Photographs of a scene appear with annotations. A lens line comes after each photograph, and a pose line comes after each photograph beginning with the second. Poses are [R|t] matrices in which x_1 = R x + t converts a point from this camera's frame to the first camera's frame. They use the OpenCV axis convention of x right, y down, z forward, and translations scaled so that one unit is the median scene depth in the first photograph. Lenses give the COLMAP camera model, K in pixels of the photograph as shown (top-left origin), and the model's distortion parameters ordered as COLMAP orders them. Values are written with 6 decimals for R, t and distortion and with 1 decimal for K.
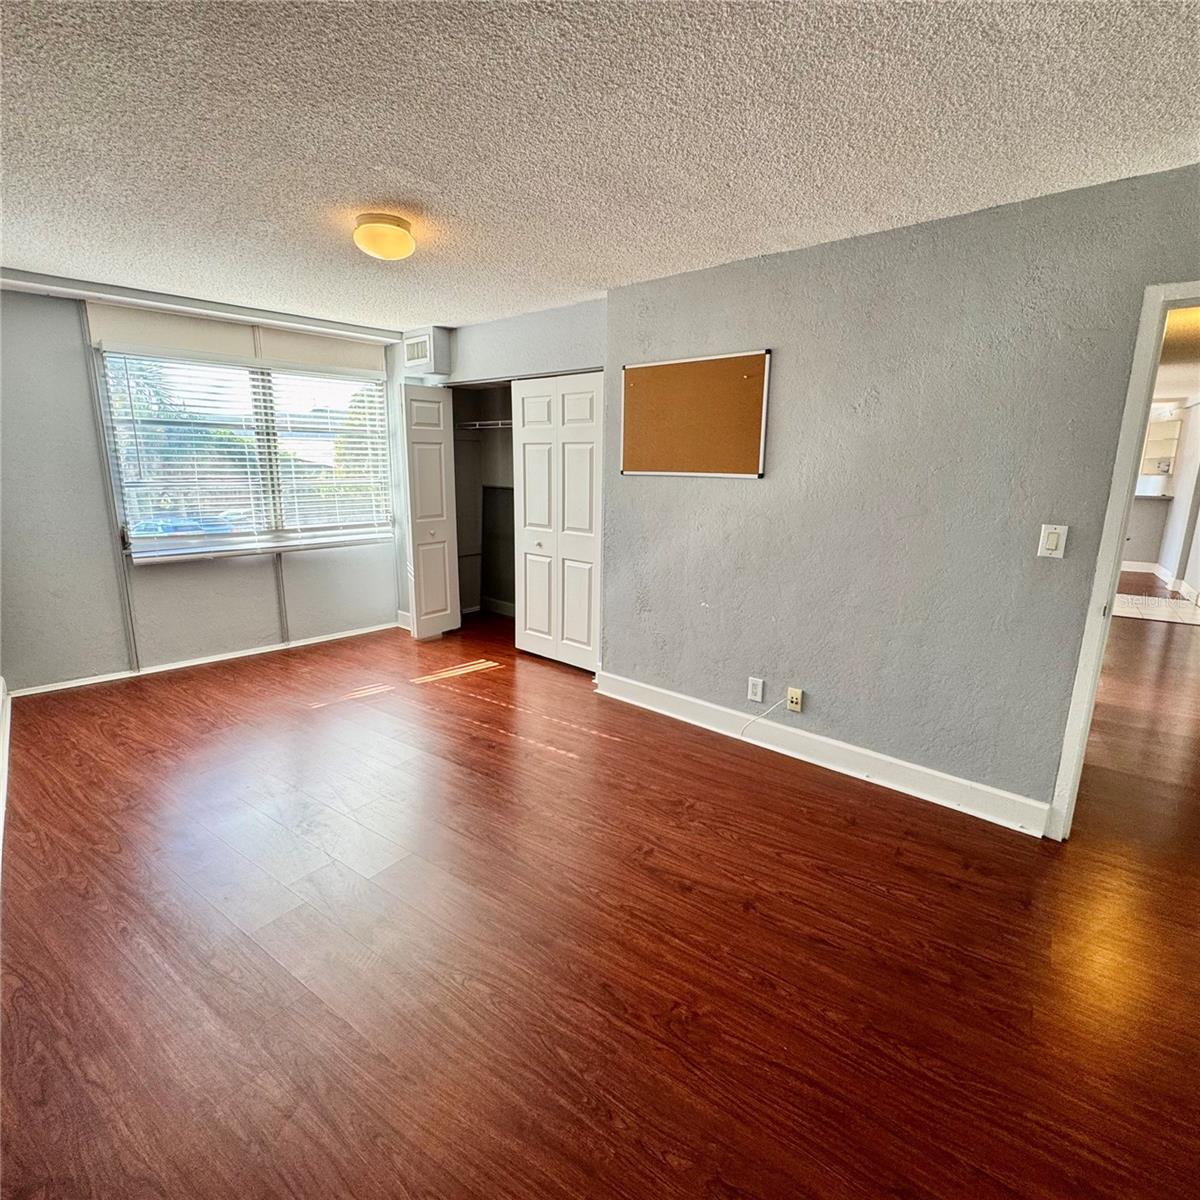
lens RADIAL K [[631.6, 0, 602.1], [0, 631.6, 596.0], [0, 0, 1]] dist [-0.000909, -0.000216]
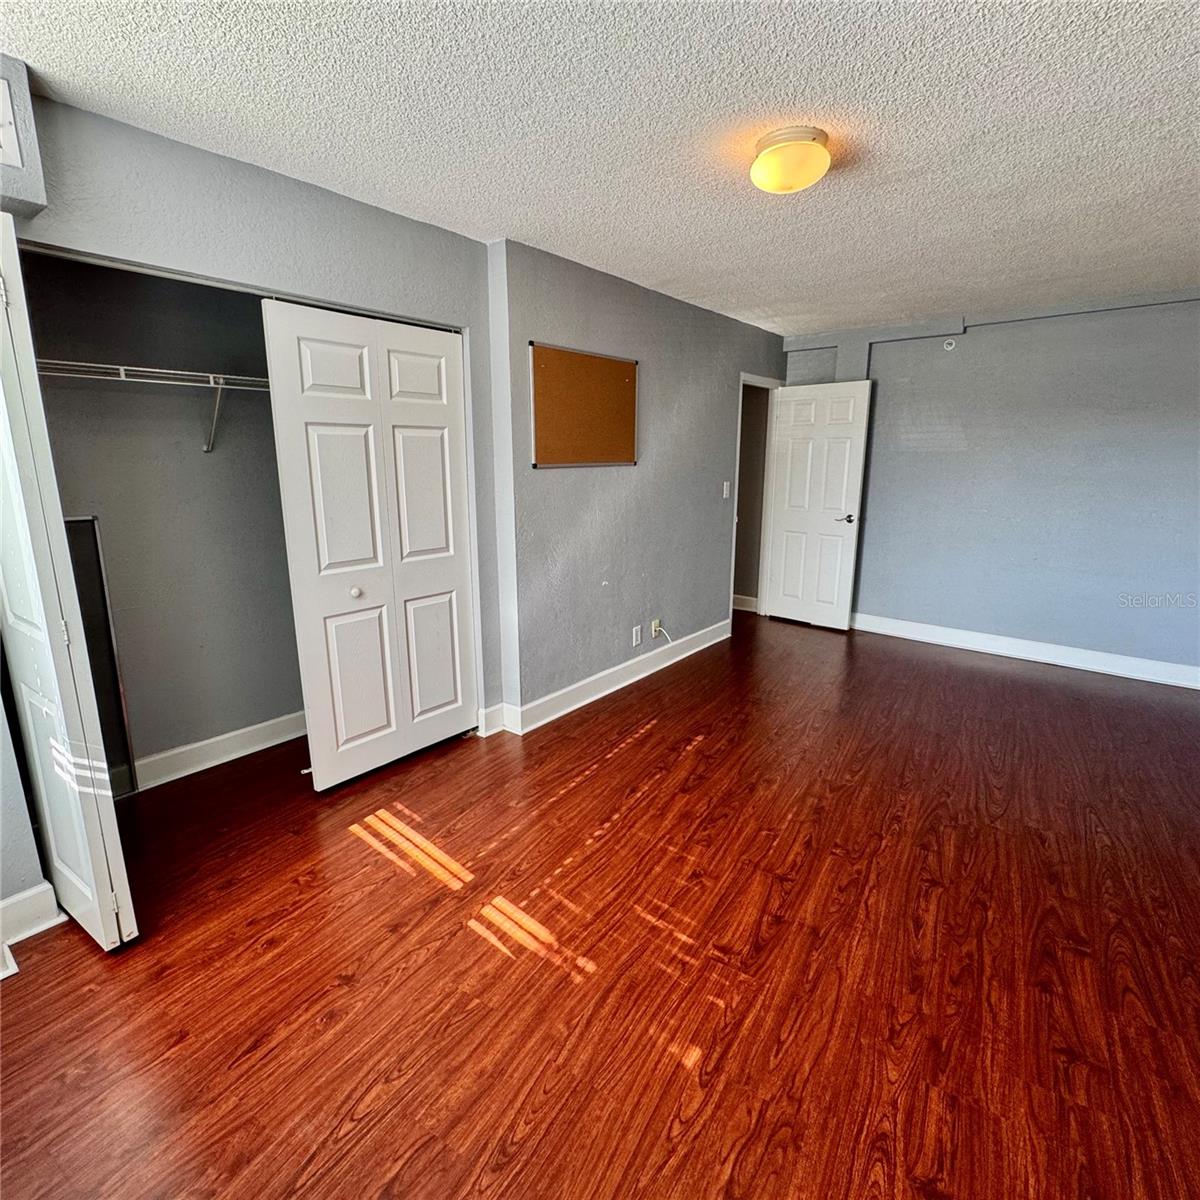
lens RADIAL K [[631.6, 0, 602.1], [0, 631.6, 596.0], [0, 0, 1]] dist [-0.000909, -0.000216]
pose [[-0.041870, -0.240231, 0.969812, -0.764627], [0.206251, 0.947678, 0.243652, -0.197236], [-0.977603, 0.210226, 0.009869, 0.844426]]
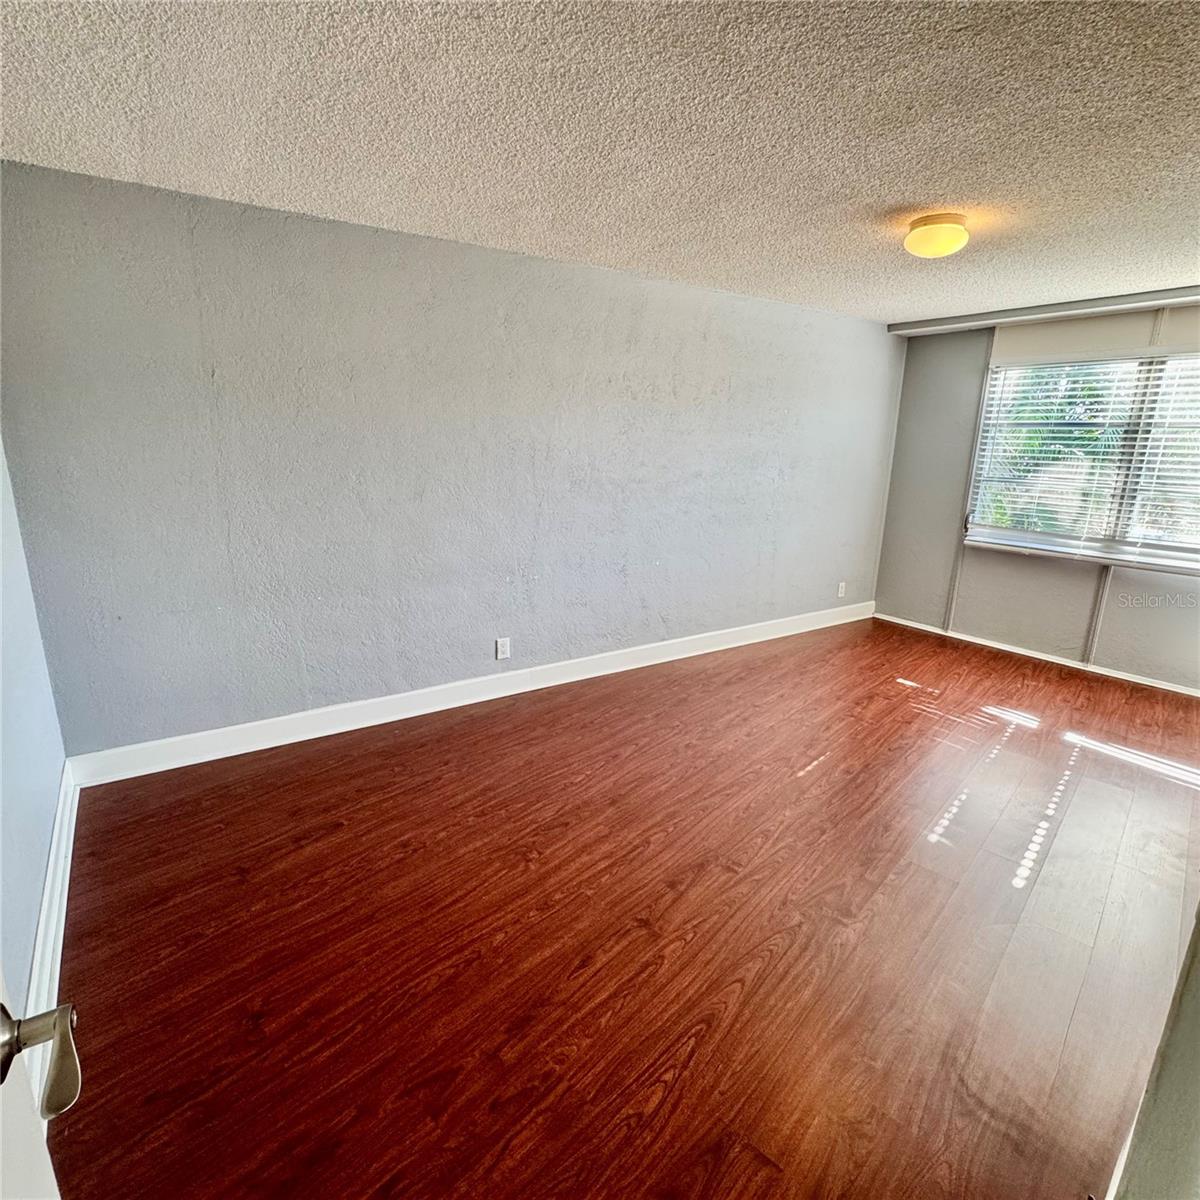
lens RADIAL K [[651.3, 0, 616.8], [0, 651.3, 603.7], [0, 0, 1]] dist [-0.001060, -0.000784]
pose [[-0.128209, 0.225284, -0.965821, 0.550018], [-0.230551, 0.940407, 0.249961, -0.100003], [0.964577, 0.254718, -0.068629, 0.465375]]
